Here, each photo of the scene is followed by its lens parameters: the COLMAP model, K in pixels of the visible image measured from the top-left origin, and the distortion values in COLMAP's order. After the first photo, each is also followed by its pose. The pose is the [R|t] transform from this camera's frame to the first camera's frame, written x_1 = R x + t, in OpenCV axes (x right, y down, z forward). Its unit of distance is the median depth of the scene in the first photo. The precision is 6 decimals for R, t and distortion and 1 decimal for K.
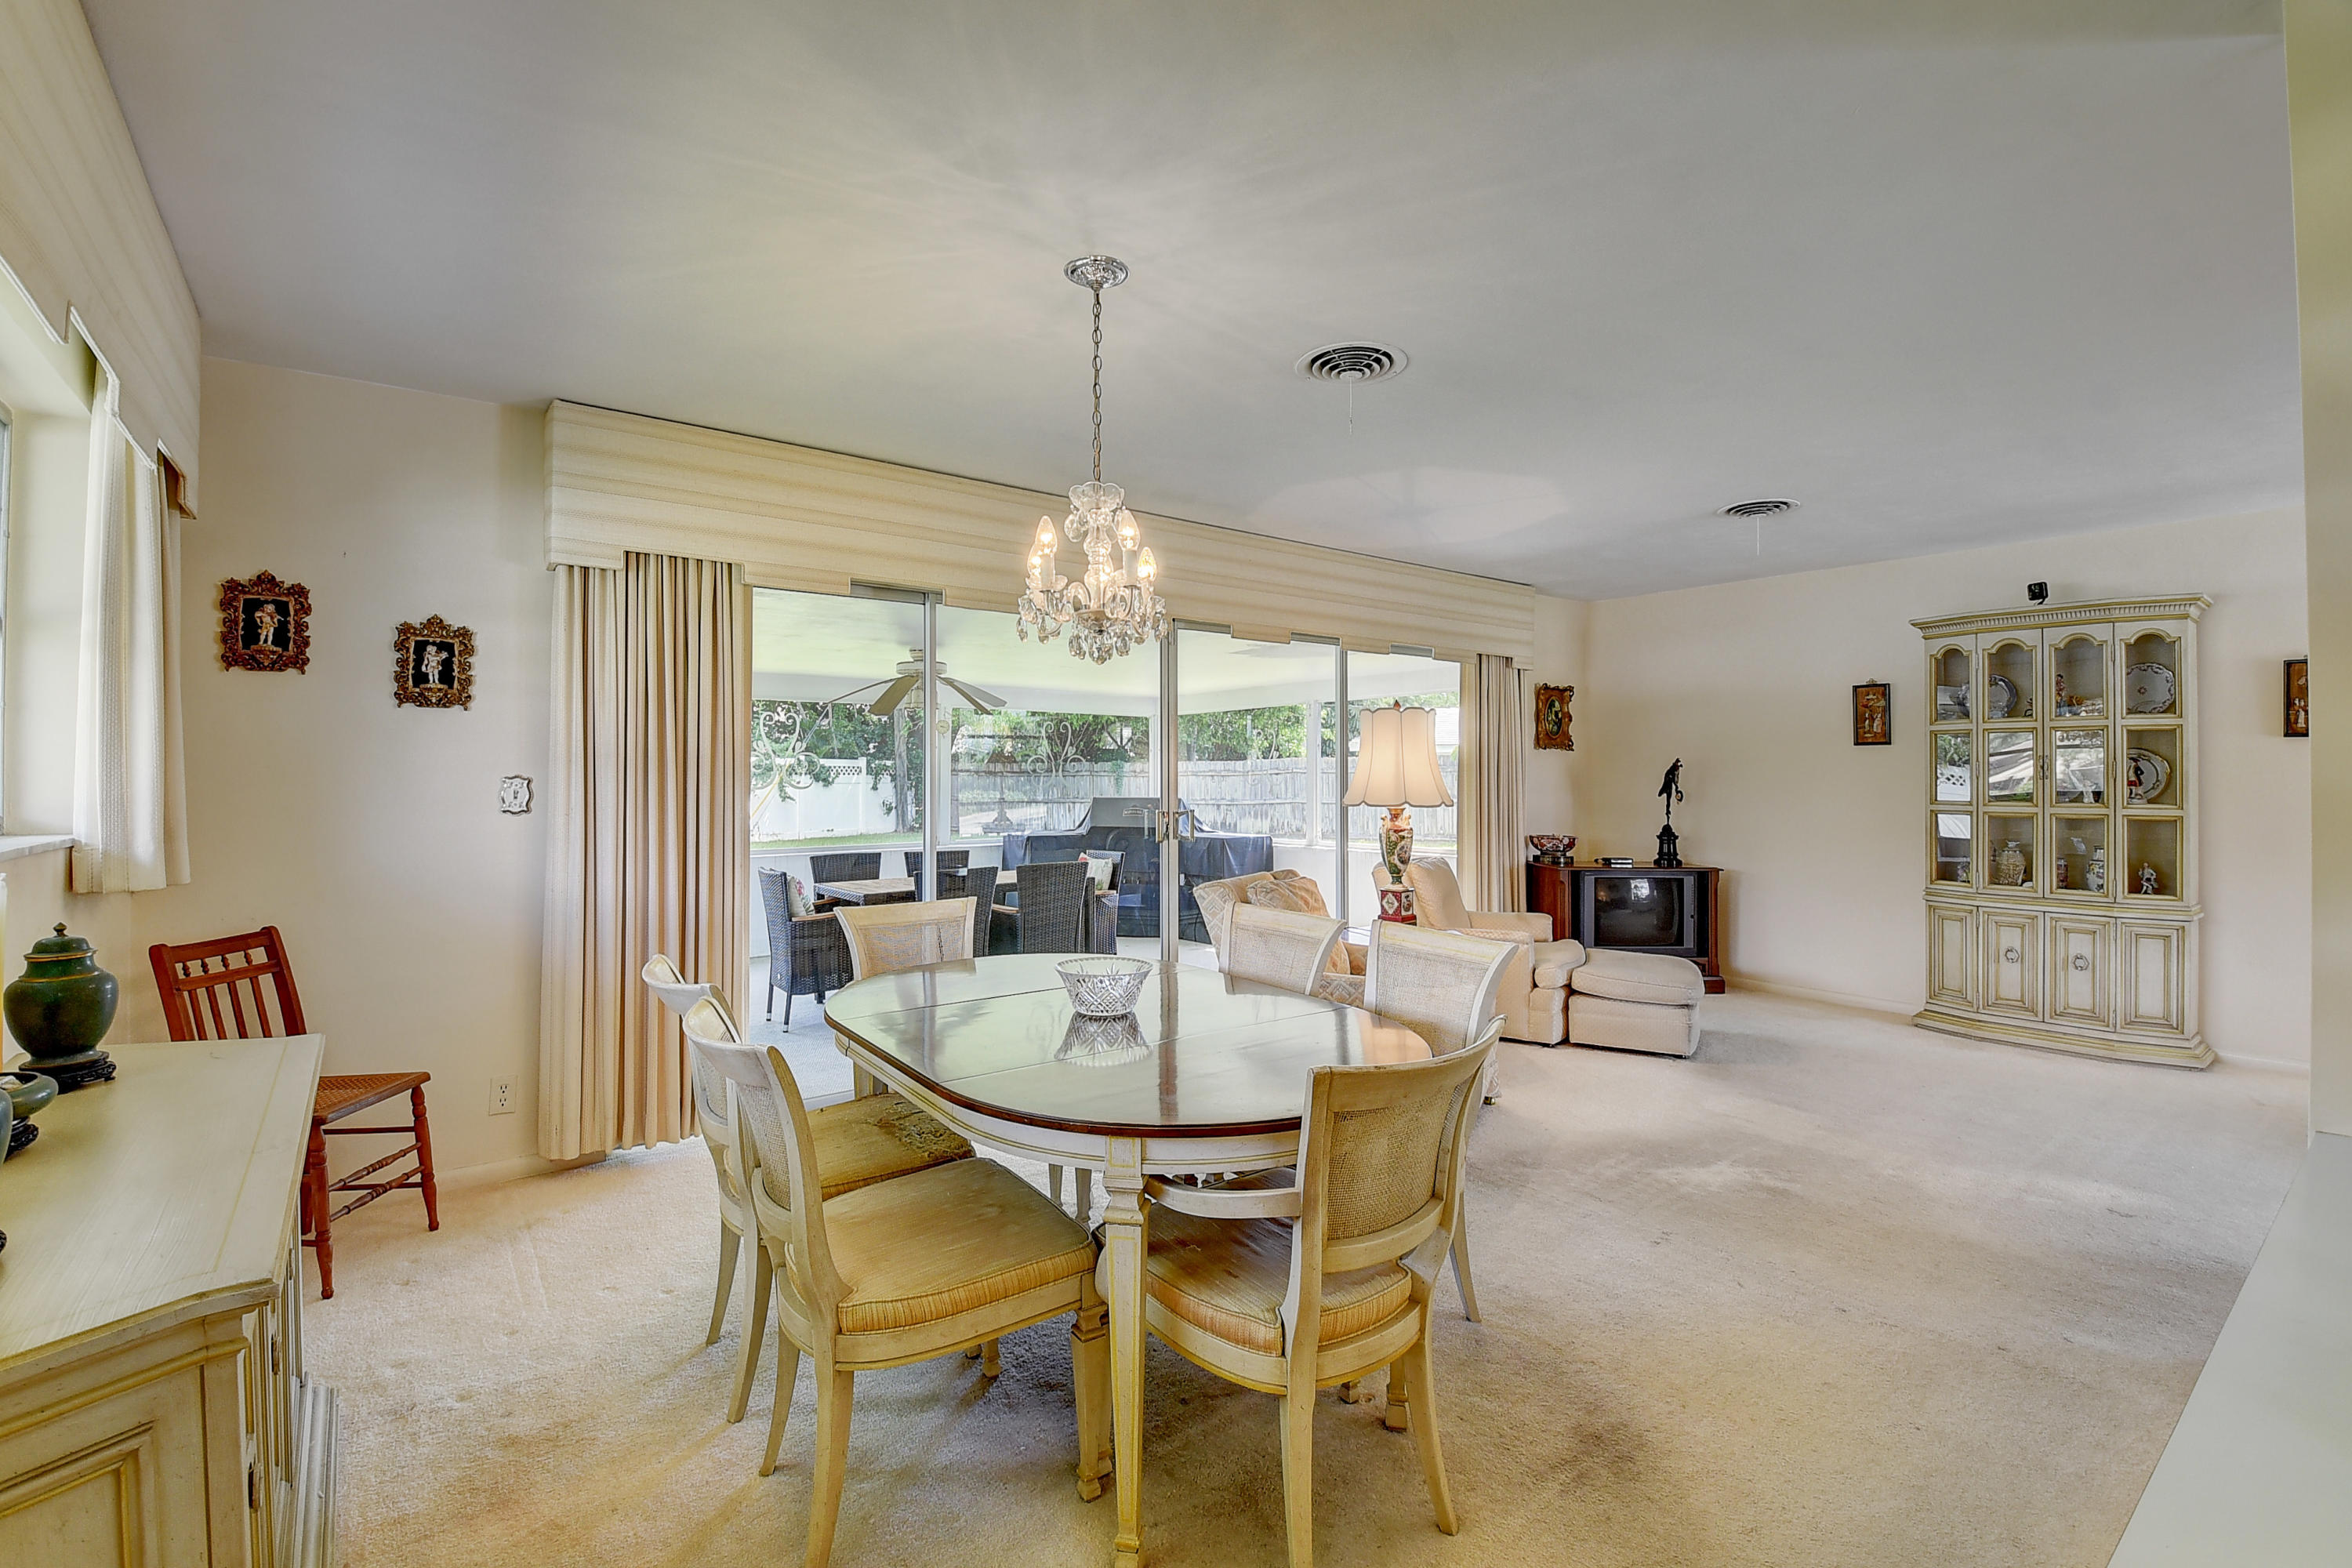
lens RADIAL K [[1030.4, 0, 1163.4], [0, 1030.4, 757.8], [0, 0, 1]] dist [0.019745, -0.035526]
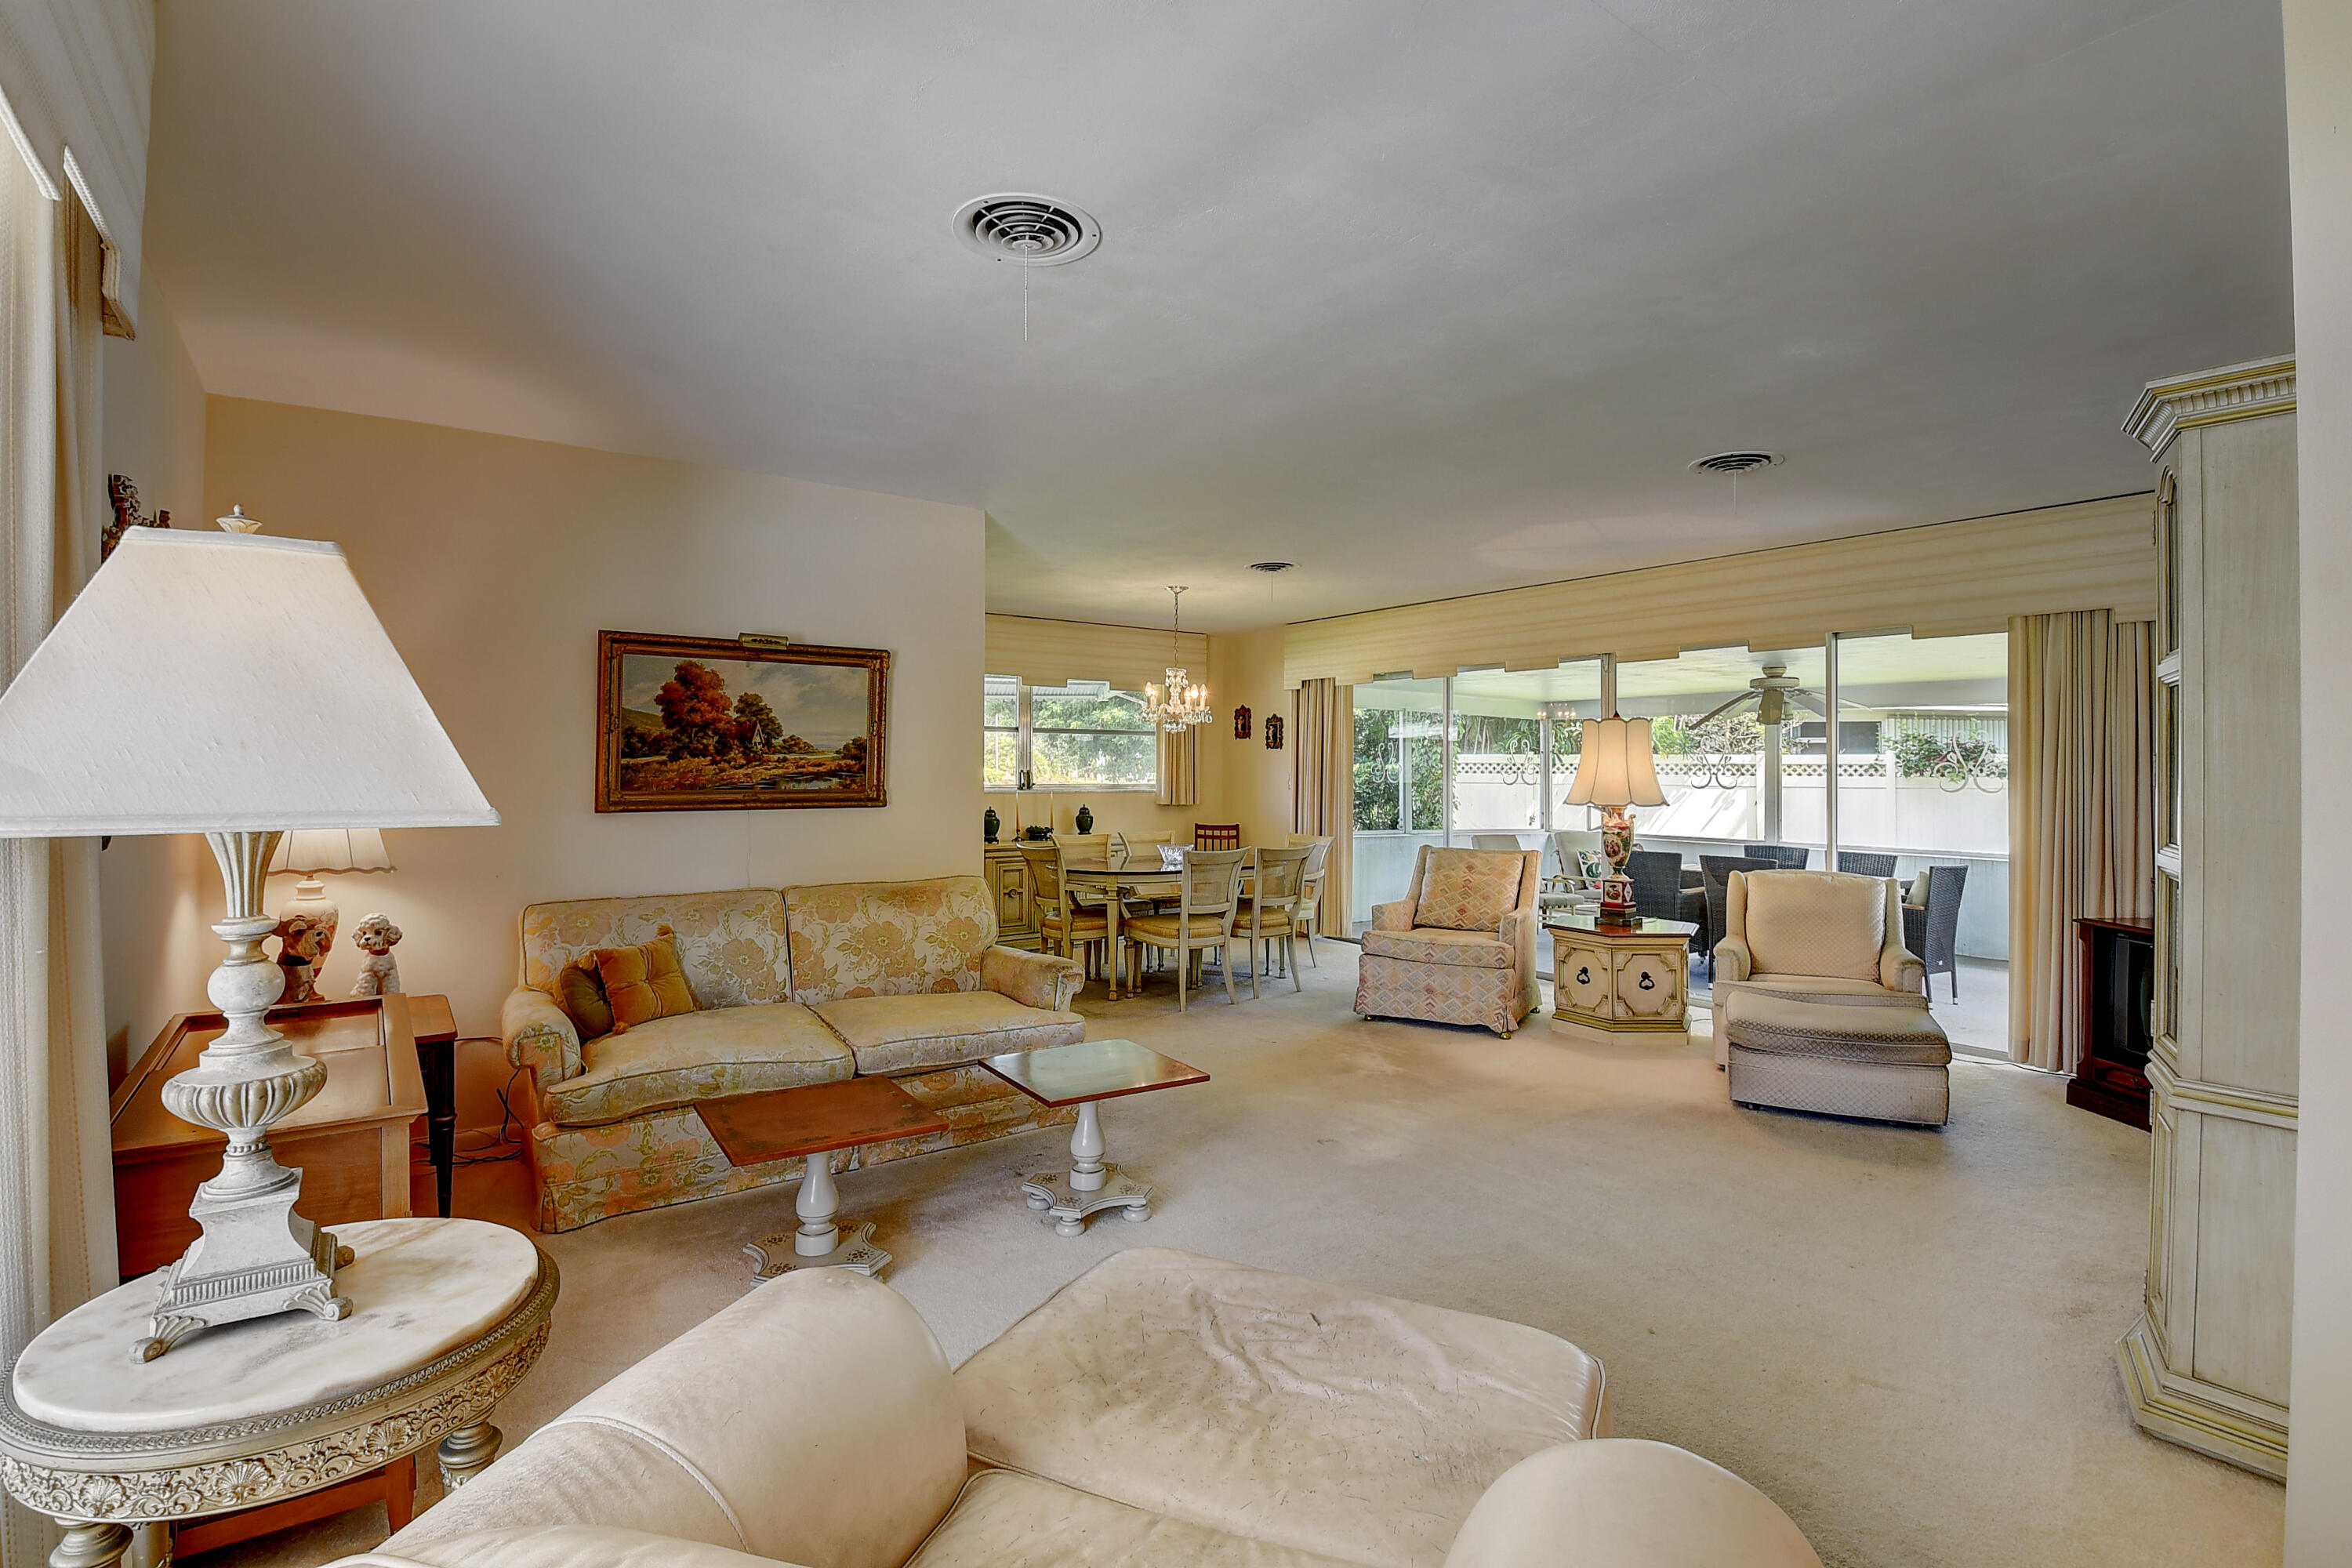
lens RADIAL K [[1061.3, 0, 1175.4], [0, 1061.3, 773.0], [0, 0, 1]] dist [-0.000261, -0.000040]
pose [[-0.016986, 0.002258, -0.999853, 1.360974], [0.008775, 0.999959, 0.002109, 0.004295], [0.999817, -0.008737, -0.017005, 0.526891]]
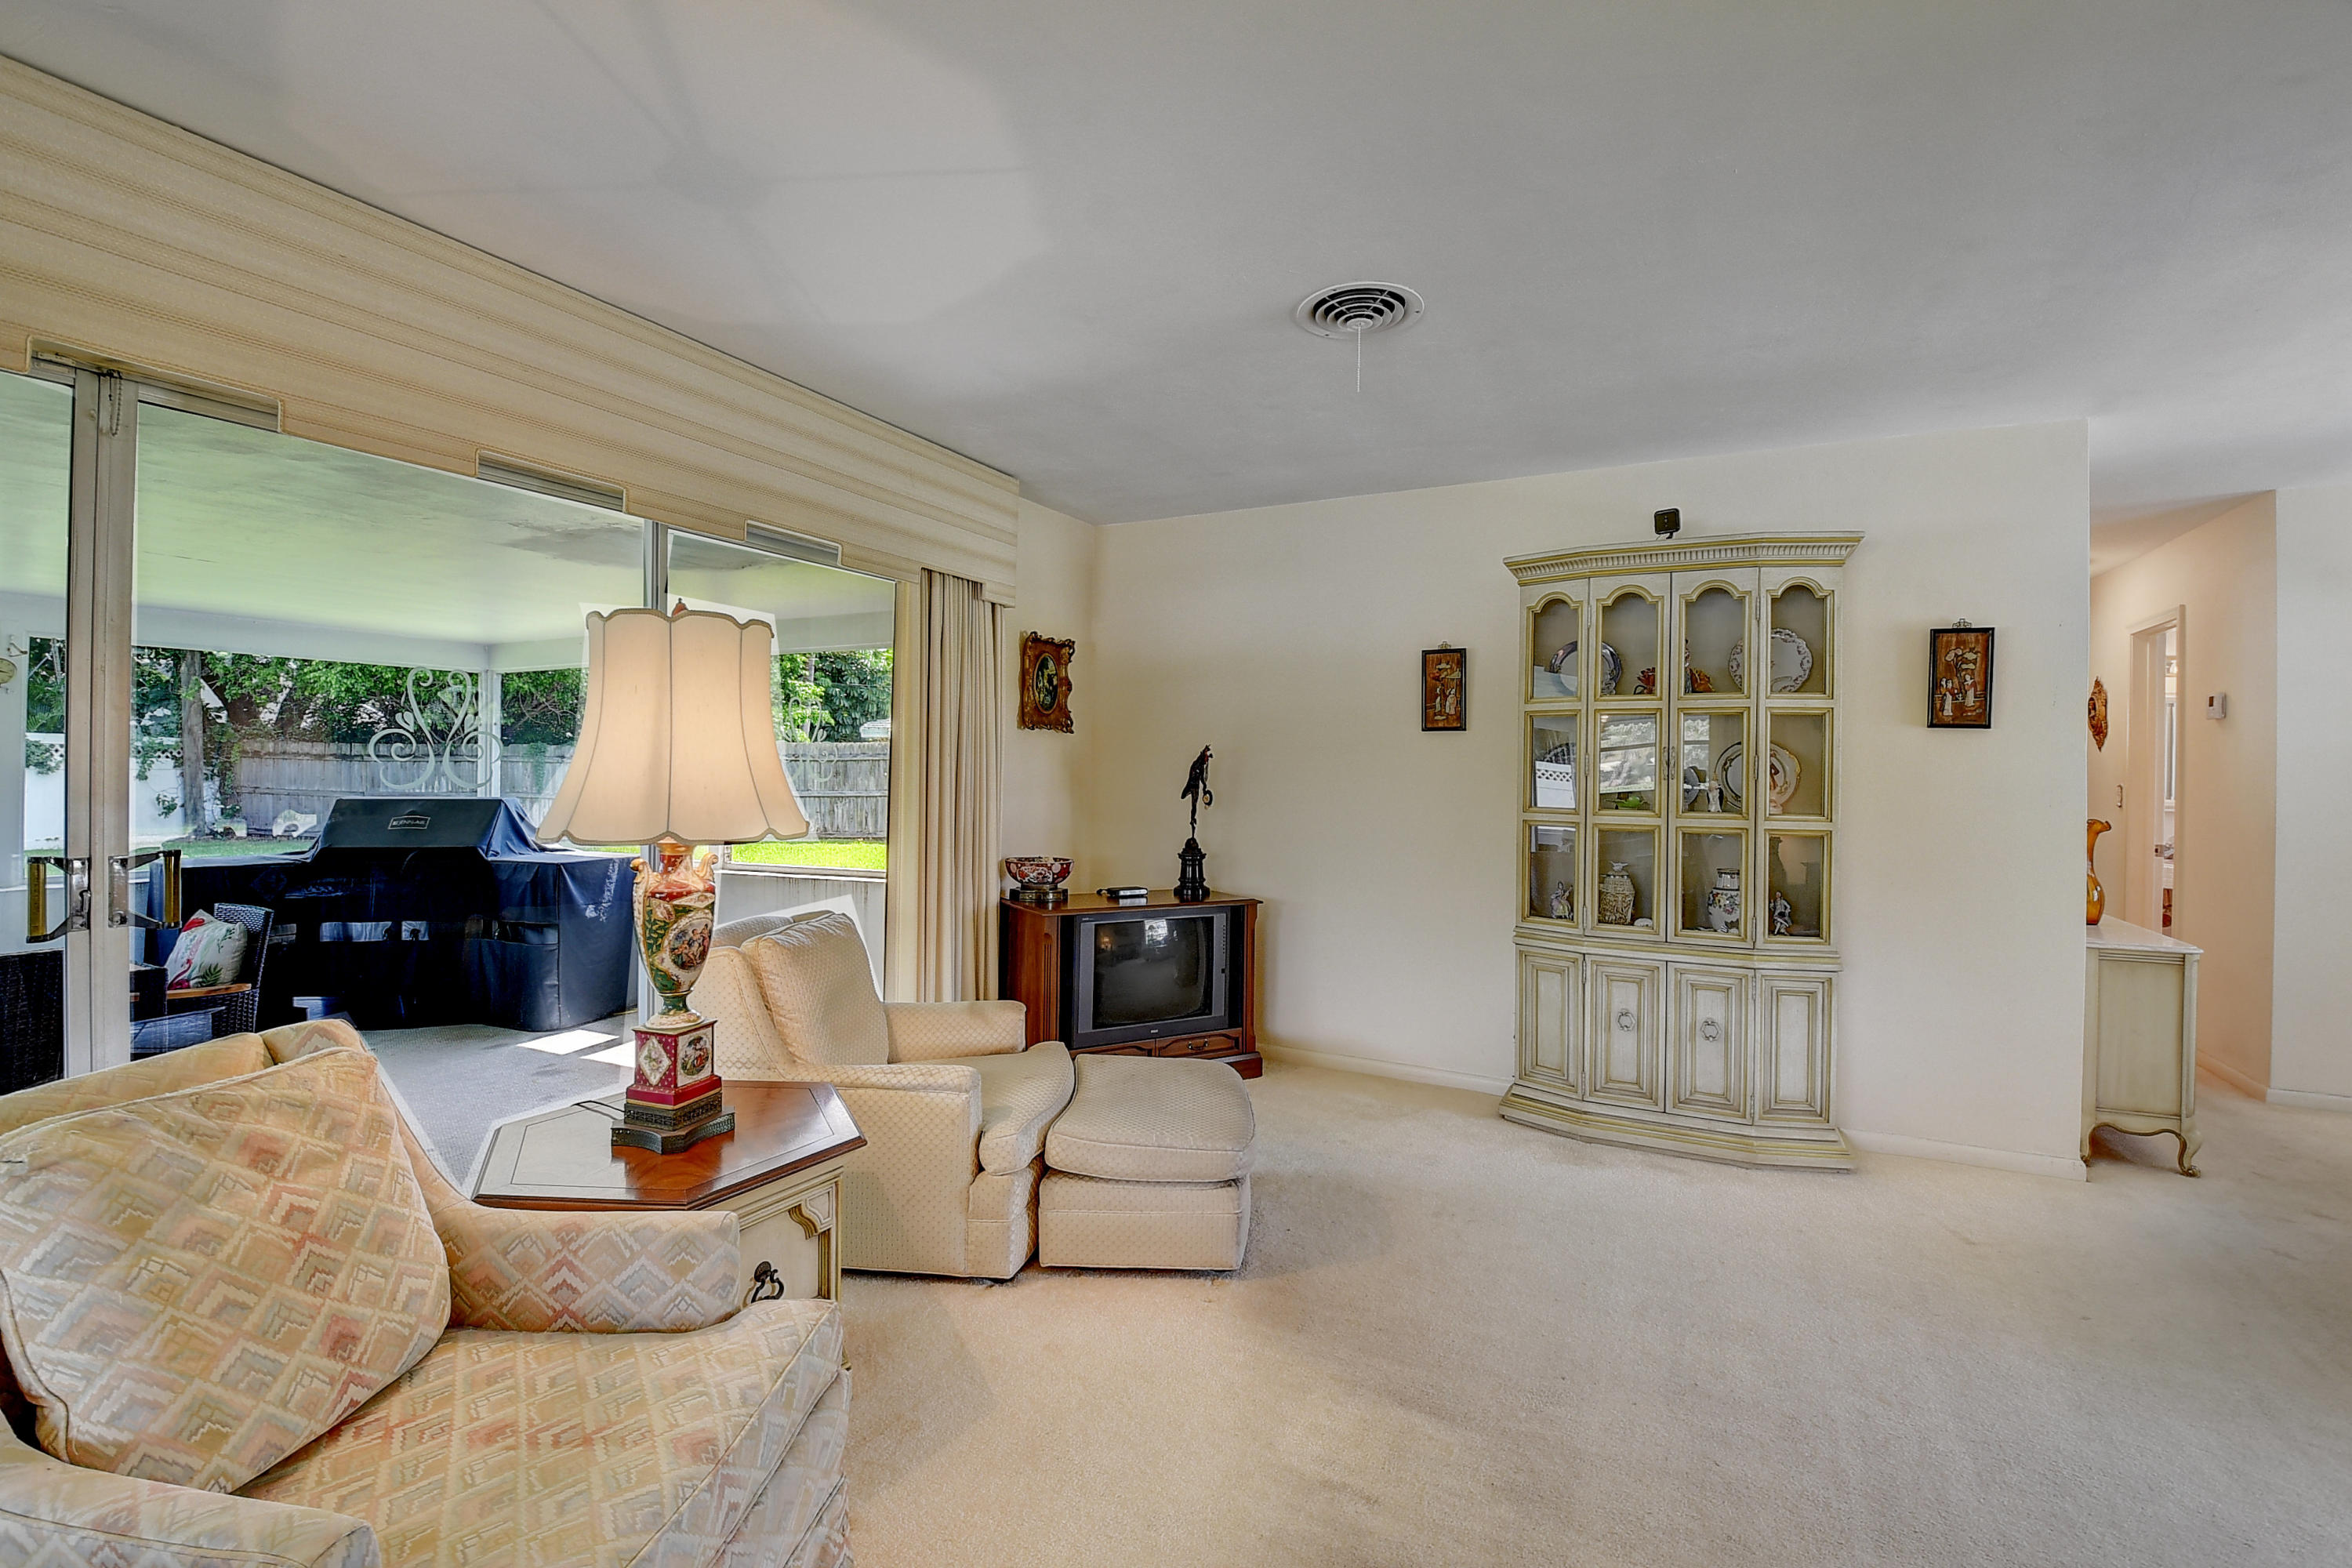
lens RADIAL K [[1030.4, 0, 1163.4], [0, 1030.4, 757.8], [0, 0, 1]] dist [0.019745, -0.035526]
pose [[0.902115, 0.009962, 0.431380, 0.217470], [-0.015148, 0.999848, 0.008589, 0.004470], [-0.431229, -0.014282, 0.902129, 0.492411]]
